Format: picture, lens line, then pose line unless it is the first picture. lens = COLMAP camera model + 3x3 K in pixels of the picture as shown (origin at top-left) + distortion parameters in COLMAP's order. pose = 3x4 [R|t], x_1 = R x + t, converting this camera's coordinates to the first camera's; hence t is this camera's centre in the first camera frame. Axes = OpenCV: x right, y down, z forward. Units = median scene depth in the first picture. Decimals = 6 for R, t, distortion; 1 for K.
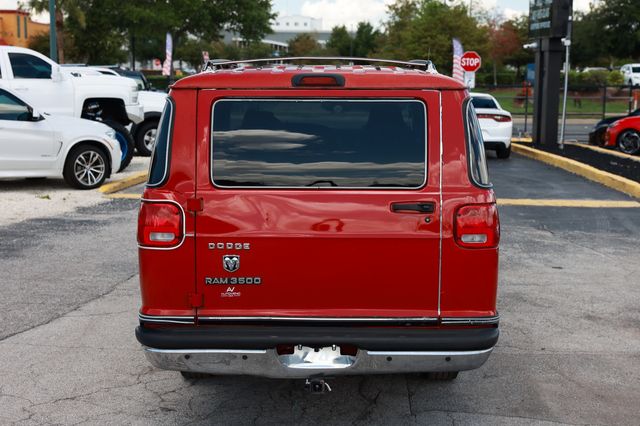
lens RADIAL K [[1215.9, 0, 320.6], [0, 1215.9, 215.1], [0, 0, 1]] dist [-0.056517, 0.000000]
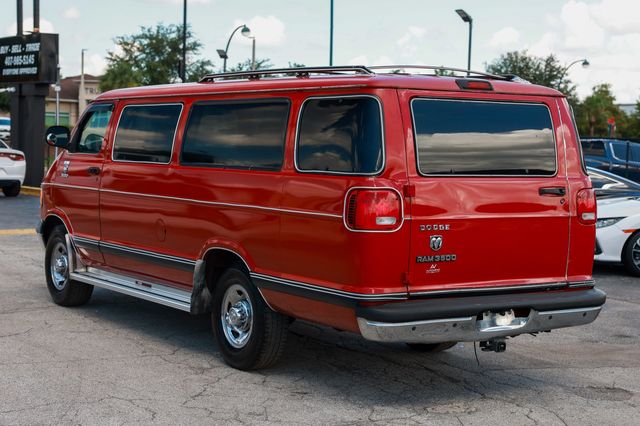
lens RADIAL K [[1113.9, 0, 319.2], [0, 1113.9, 211.6], [0, 0, 1]] dist [0.237101, 0.000000]
pose [[0.835479, -0.019482, 0.549177, -0.733513], [0.043731, 0.998559, -0.031106, 0.038310], [-0.547780, 0.050004, 0.835127, 0.191148]]
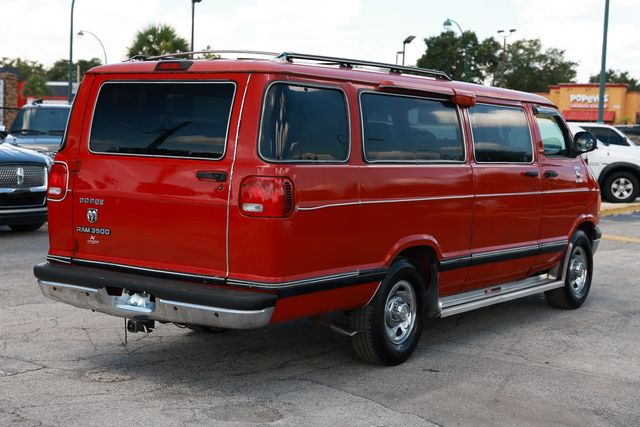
lens RADIAL K [[1088.6, 0, 320.0], [0, 1088.6, 211.8], [0, 0, 1]] dist [0.018177, 0.000000]
pose [[0.823247, 0.062585, -0.564223, 0.721934], [-0.095360, 0.995027, -0.028768, 0.045292], [0.559617, 0.077487, 0.825121, 0.234145]]
